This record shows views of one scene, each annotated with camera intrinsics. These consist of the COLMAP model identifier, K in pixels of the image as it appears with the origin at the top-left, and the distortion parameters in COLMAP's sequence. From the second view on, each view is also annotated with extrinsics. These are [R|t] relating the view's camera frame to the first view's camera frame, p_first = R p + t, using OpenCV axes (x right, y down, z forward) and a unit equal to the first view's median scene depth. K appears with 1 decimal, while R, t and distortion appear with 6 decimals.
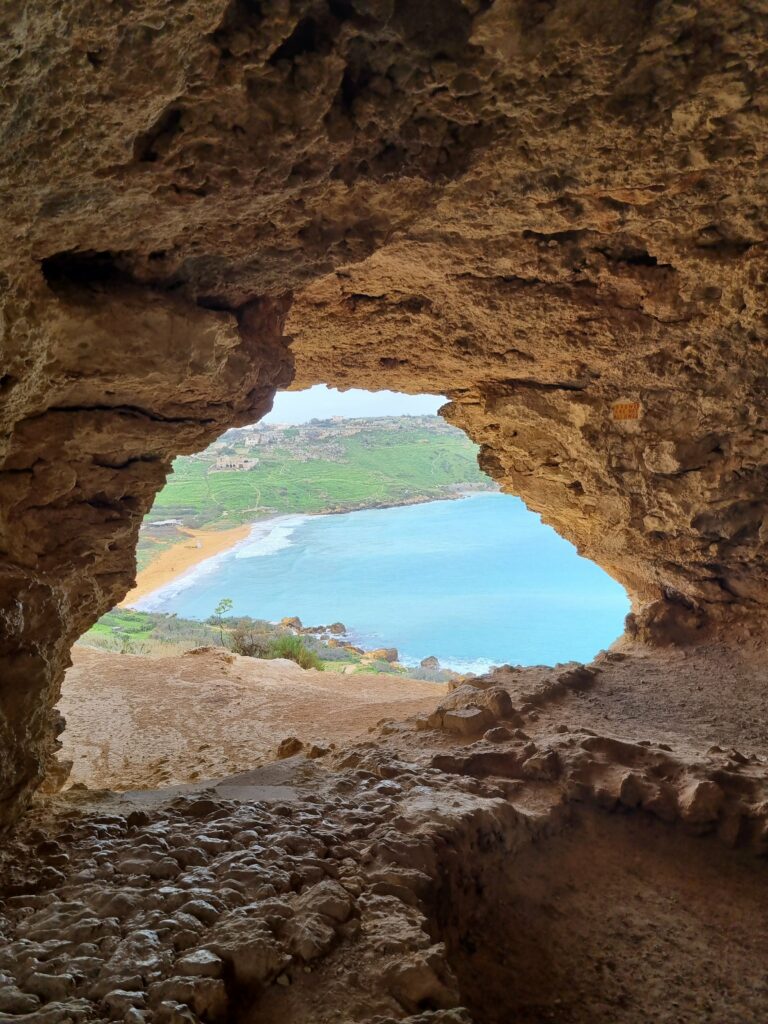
lens RADIAL K [[770.5, 0, 373.1], [0, 770.5, 509.9], [0, 0, 1]] dist [0.049843, -0.022494]
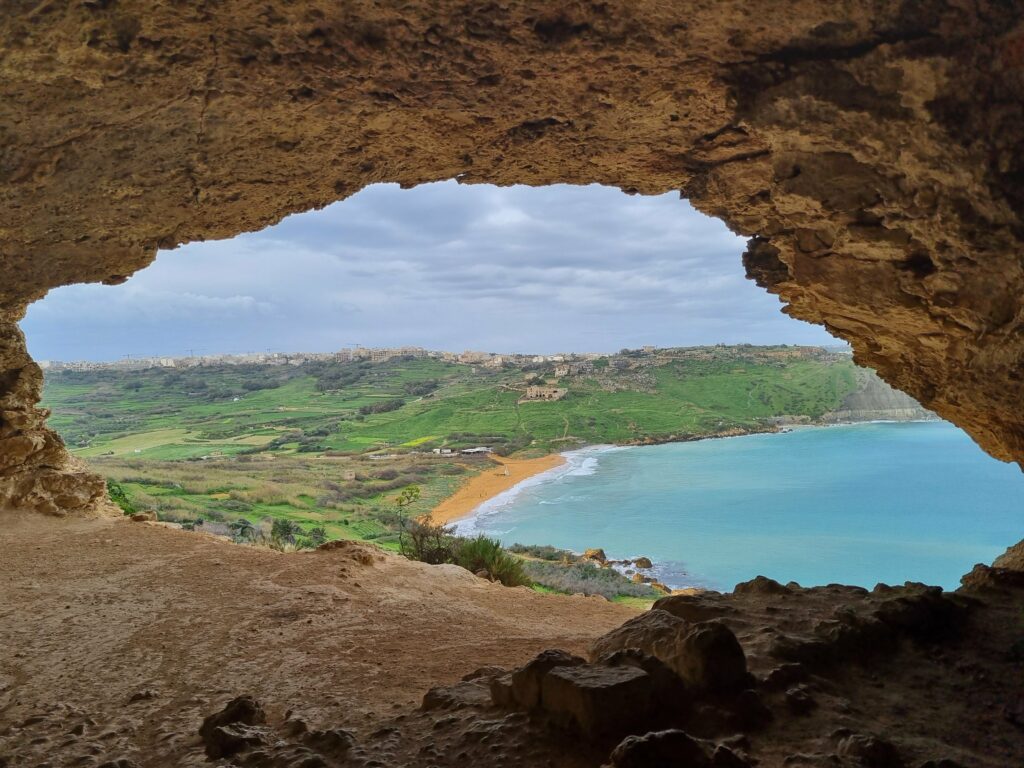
lens RADIAL K [[770.5, 0, 507.8], [0, 770.5, 391.0], [0, 0, 1]] dist [0.049843, -0.022494]
pose [[0.974404, 0.005246, -0.224741, 0.088901], [-0.019905, 0.997814, -0.063010, 0.083176], [0.223920, 0.065870, 0.972379, 0.341870]]
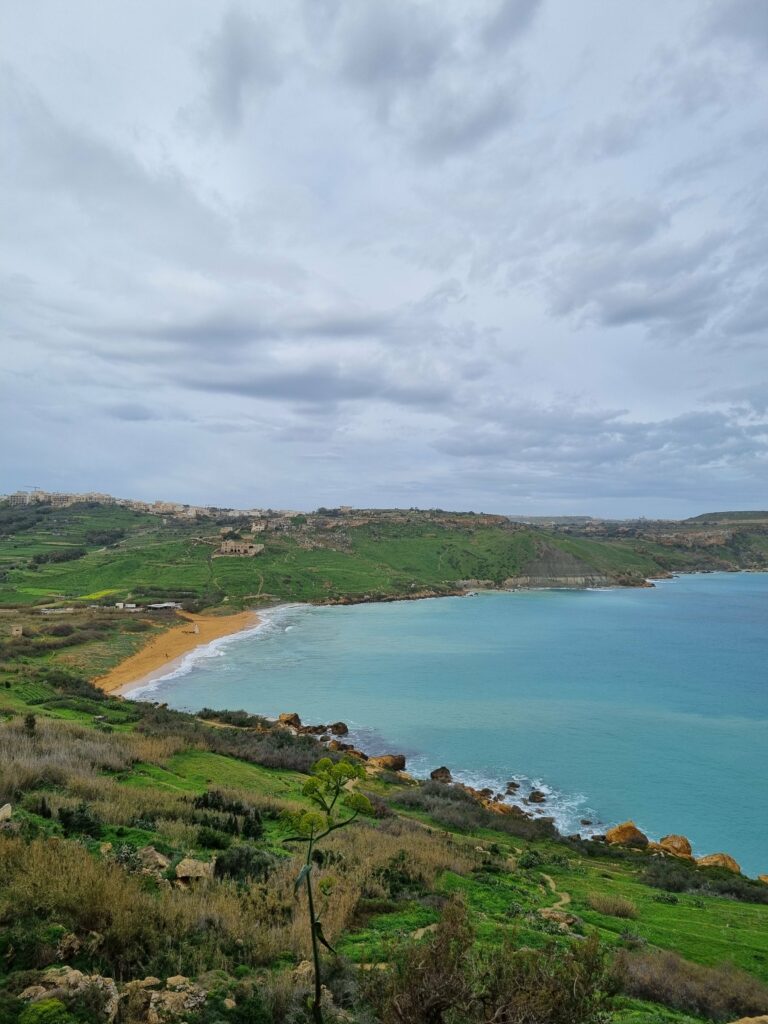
lens RADIAL K [[770.5, 0, 372.5], [0, 770.5, 491.0], [0, 0, 1]] dist [0.049843, -0.022494]
pose [[0.998788, 0.048215, -0.009901, -0.226993], [-0.049140, 0.988287, -0.144479, 0.091232], [0.002819, 0.144791, 0.989458, 0.919237]]
